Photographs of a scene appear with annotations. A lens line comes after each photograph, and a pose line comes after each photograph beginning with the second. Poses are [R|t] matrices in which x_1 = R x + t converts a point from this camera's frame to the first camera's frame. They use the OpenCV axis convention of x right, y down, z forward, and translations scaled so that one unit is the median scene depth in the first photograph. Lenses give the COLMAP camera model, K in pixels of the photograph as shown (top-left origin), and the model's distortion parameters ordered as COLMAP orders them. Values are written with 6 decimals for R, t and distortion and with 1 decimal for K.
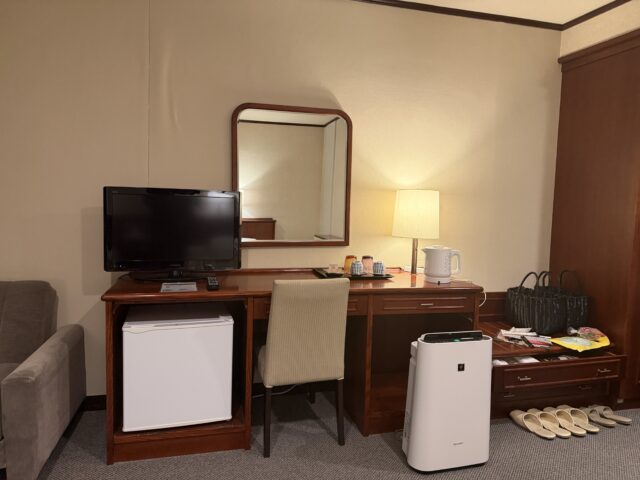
lens RADIAL K [[441.7, 0, 317.2], [0, 441.7, 240.8], [0, 0, 1]] dist [0.025806, -0.015054]
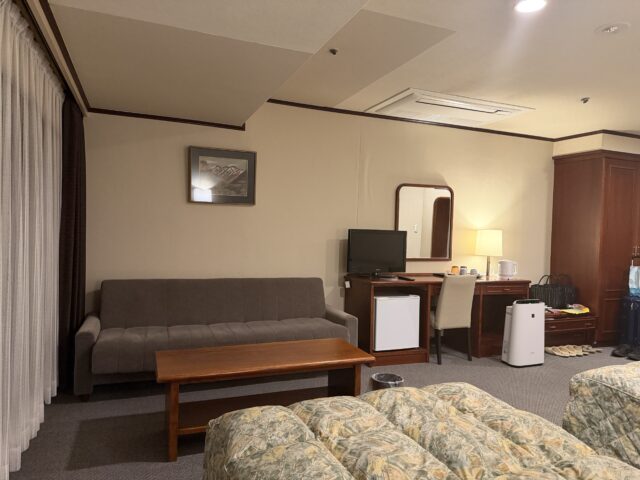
lens RADIAL K [[441.7, 0, 320.8], [0, 441.7, 238.3], [0, 0, 1]] dist [0.025806, -0.015054]
pose [[0.992005, 0.001636, 0.126189, -0.762939], [0.006242, 0.998056, -0.062006, 0.032783], [-0.126045, 0.062298, 0.990066, -0.800179]]
